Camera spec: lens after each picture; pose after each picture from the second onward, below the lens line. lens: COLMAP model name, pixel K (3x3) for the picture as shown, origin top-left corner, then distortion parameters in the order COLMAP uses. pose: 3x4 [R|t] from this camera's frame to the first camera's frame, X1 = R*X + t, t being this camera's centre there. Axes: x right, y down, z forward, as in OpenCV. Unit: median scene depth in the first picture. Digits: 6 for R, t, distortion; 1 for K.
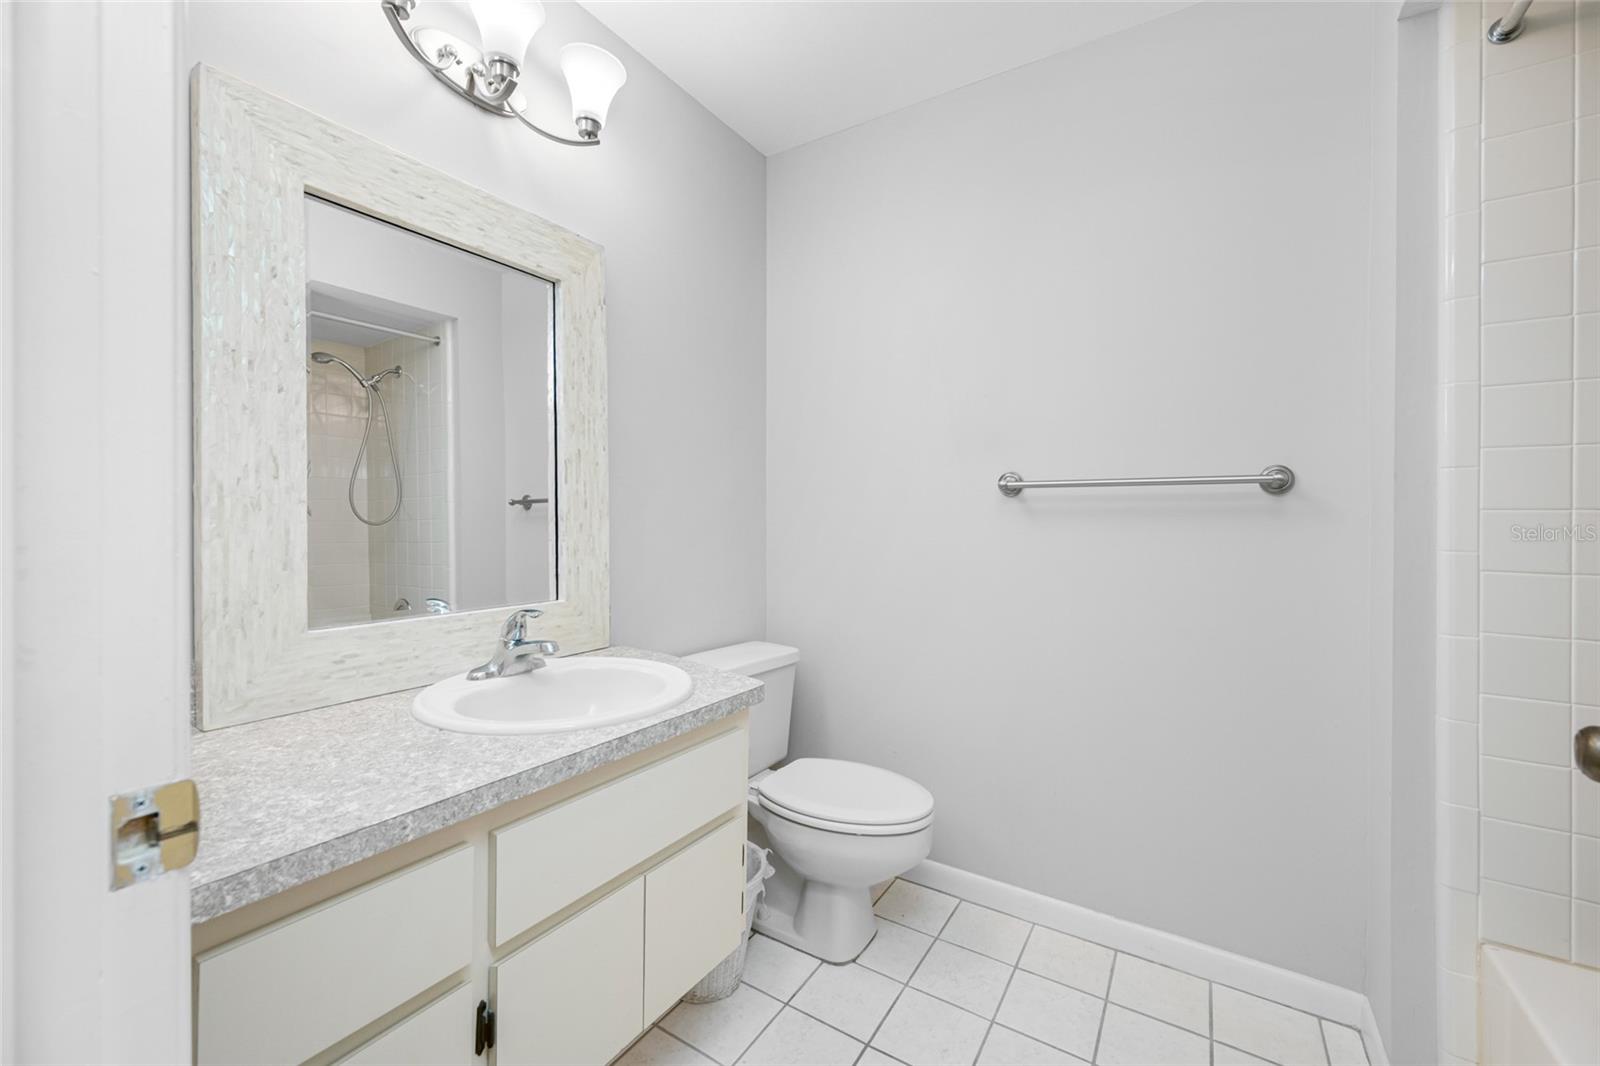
lens RADIAL K [[631.0, 0, 798.9], [0, 631.0, 526.2], [0, 0, 1]] dist [-0.000628, 0.000422]
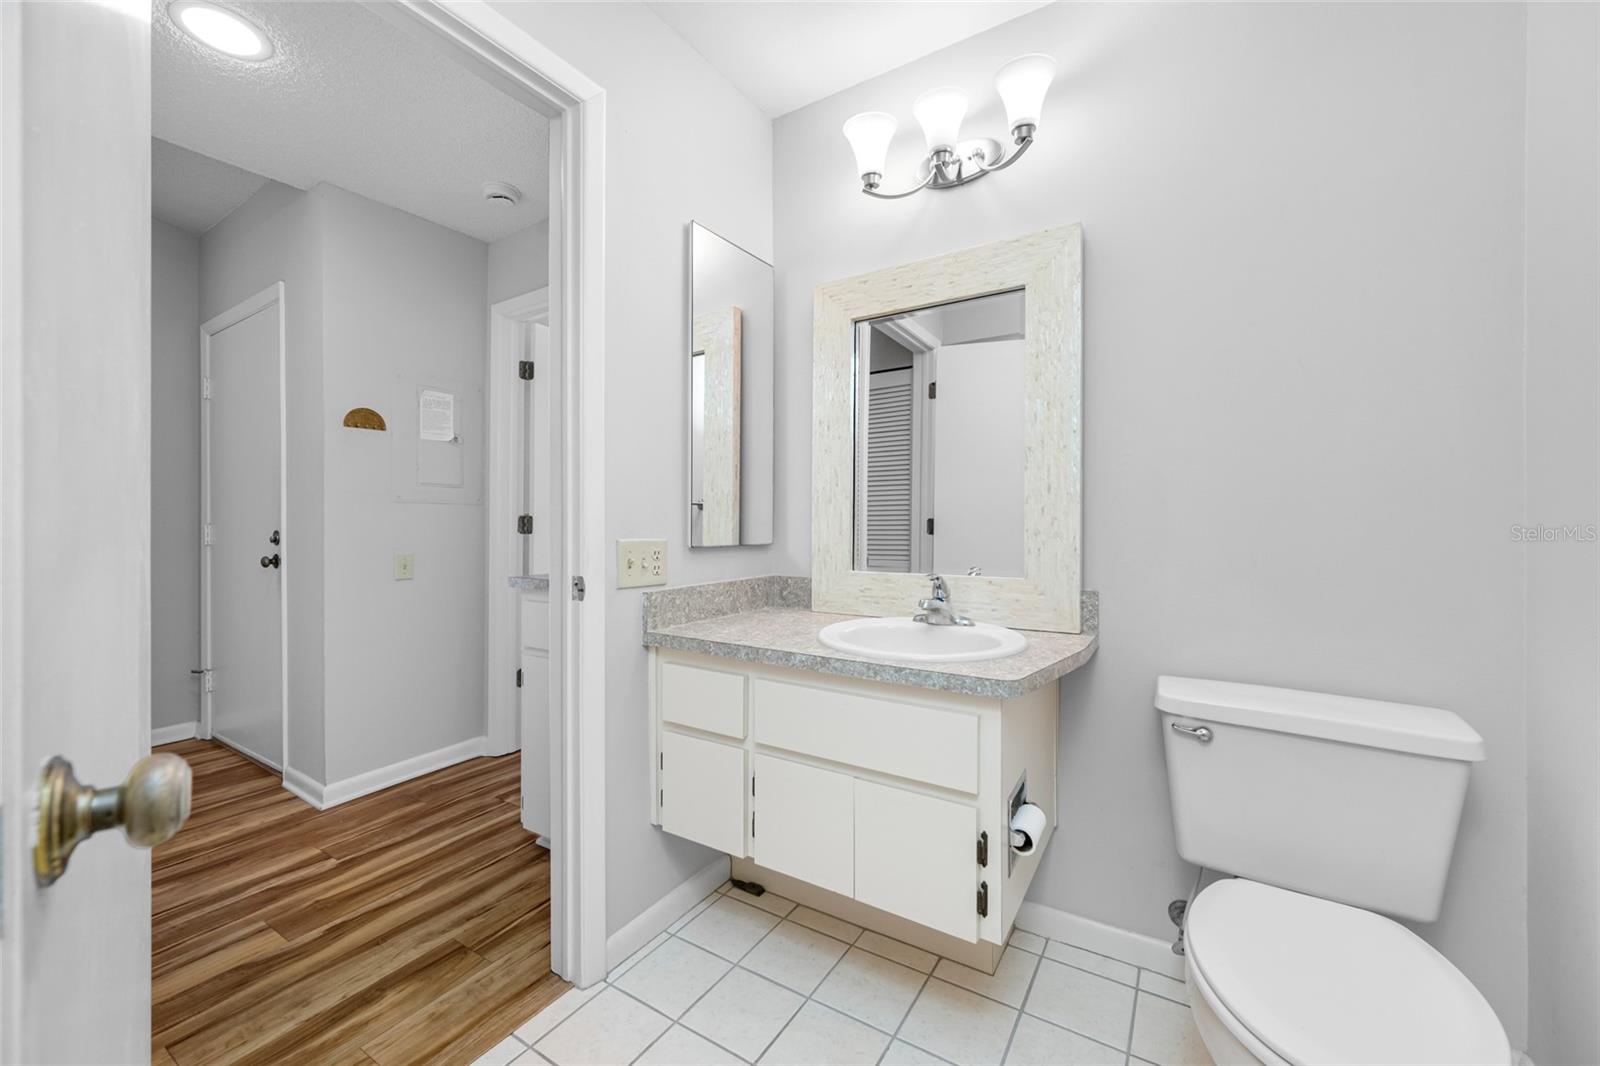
lens RADIAL K [[631.0, 0, 797.1], [0, 631.0, 528.2], [0, 0, 1]] dist [-0.000628, 0.000422]
pose [[0.008483, 0.006002, -0.999946, 0.919677], [-0.003692, 0.999975, 0.005971, 0.034844], [0.999957, 0.003641, 0.008505, 0.771147]]
